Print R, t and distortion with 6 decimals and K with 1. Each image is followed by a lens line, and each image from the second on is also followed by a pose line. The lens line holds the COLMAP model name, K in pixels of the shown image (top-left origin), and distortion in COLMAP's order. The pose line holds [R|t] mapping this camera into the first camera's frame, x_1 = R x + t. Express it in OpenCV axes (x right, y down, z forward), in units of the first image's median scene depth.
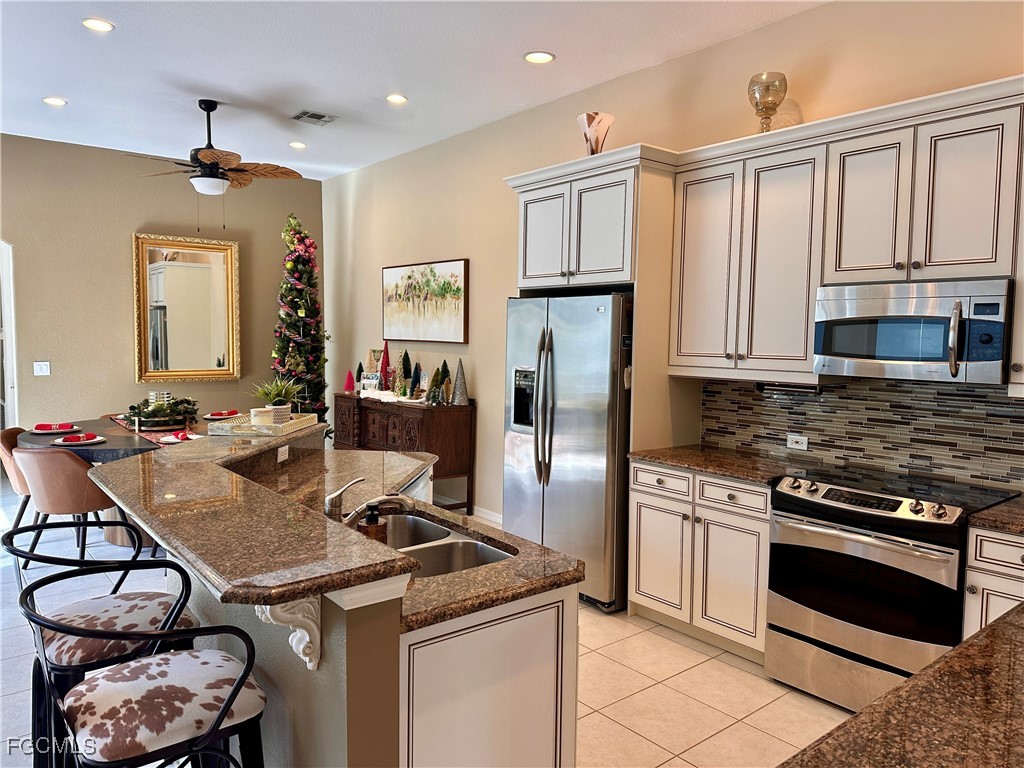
lens RADIAL K [[723.8, 0, 510.9], [0, 723.8, 381.8], [0, 0, 1]] dist [0.177077, -0.336775]
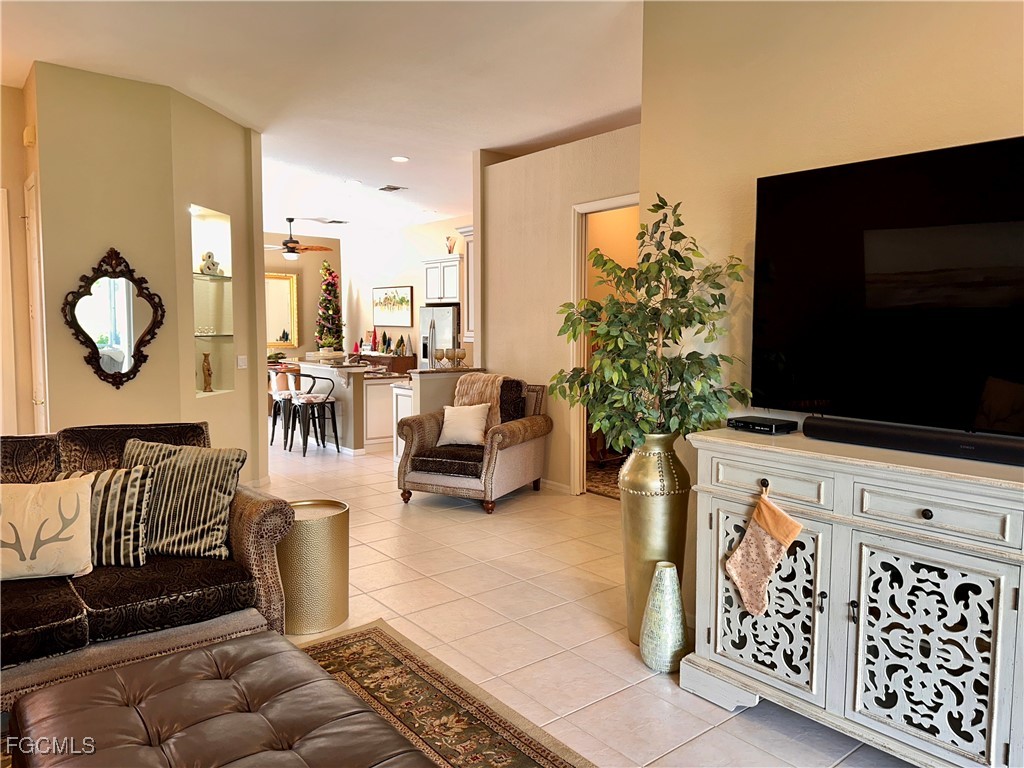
lens RADIAL K [[709.5, 0, 523.8], [0, 709.5, 384.1], [0, 0, 1]] dist [0.150831, -0.188473]
pose [[0.999974, -0.005621, 0.004428, 0.231291], [0.005552, 0.999865, 0.015450, 0.074968], [-0.004515, -0.015425, 0.999871, -0.970248]]
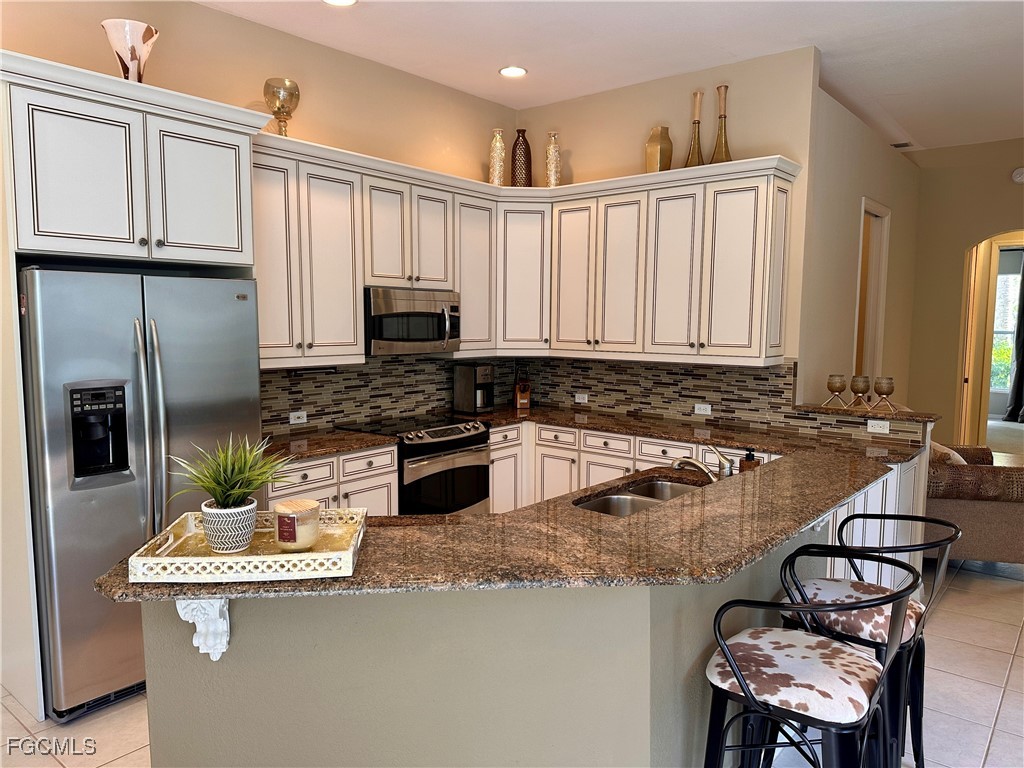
lens RADIAL K [[709.5, 0, 523.8], [0, 709.5, 384.1], [0, 0, 1]] dist [0.150831, -0.188473]
pose [[-0.208266, -0.105403, 0.972376, -0.454129], [0.055880, 0.991270, 0.119419, -0.049587], [-0.976475, 0.079207, -0.200558, 0.518863]]
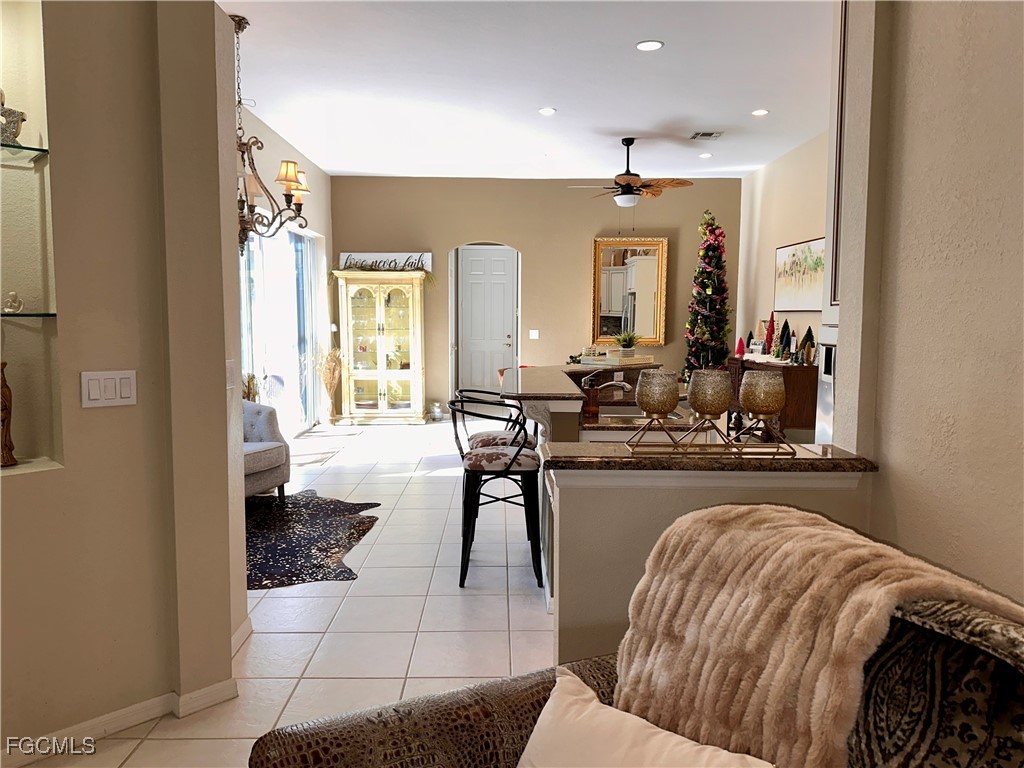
lens RADIAL K [[723.8, 0, 510.9], [0, 723.8, 381.8], [0, 0, 1]] dist [0.177077, -0.336775]
pose [[0.788223, 0.045648, -0.613694, 0.235398], [-0.035527, 0.998957, 0.028674, 0.037582], [0.614363, -0.000799, 0.789023, -0.186578]]
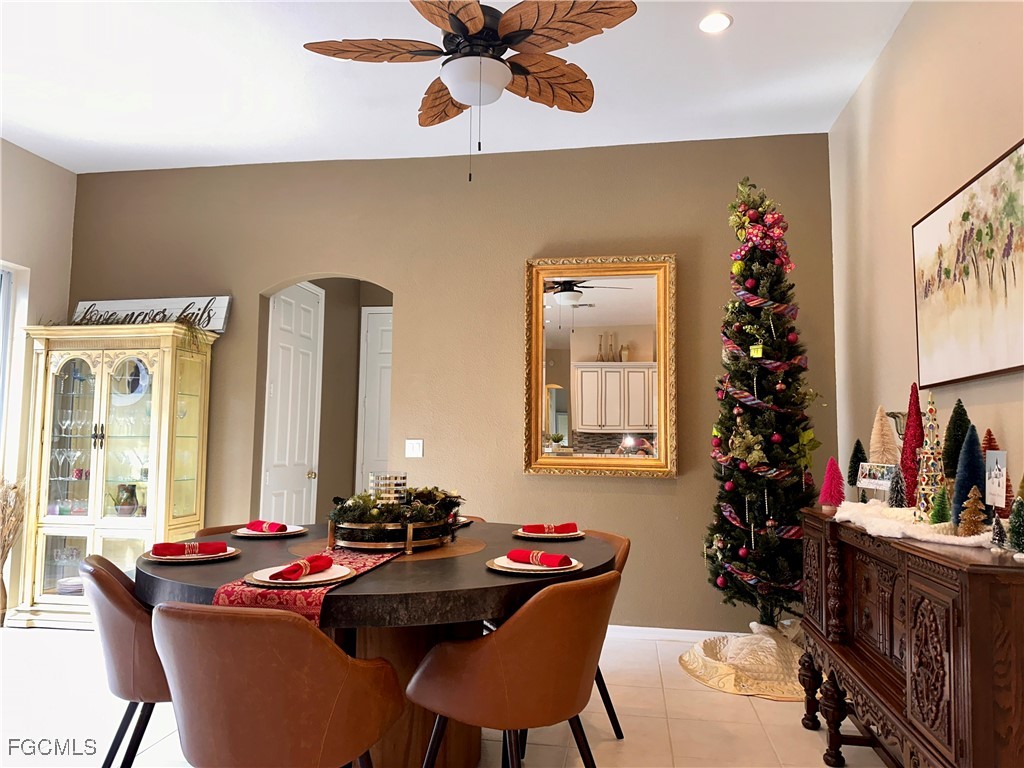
lens RADIAL K [[725.4, 0, 509.4], [0, 725.4, 379.2], [0, 0, 1]] dist [0.063219, -0.082841]
pose [[0.665187, -0.072186, -0.743180, -0.016690], [-0.053628, 0.988127, -0.143978, 0.012835], [0.744749, 0.135627, 0.653417, 0.587918]]
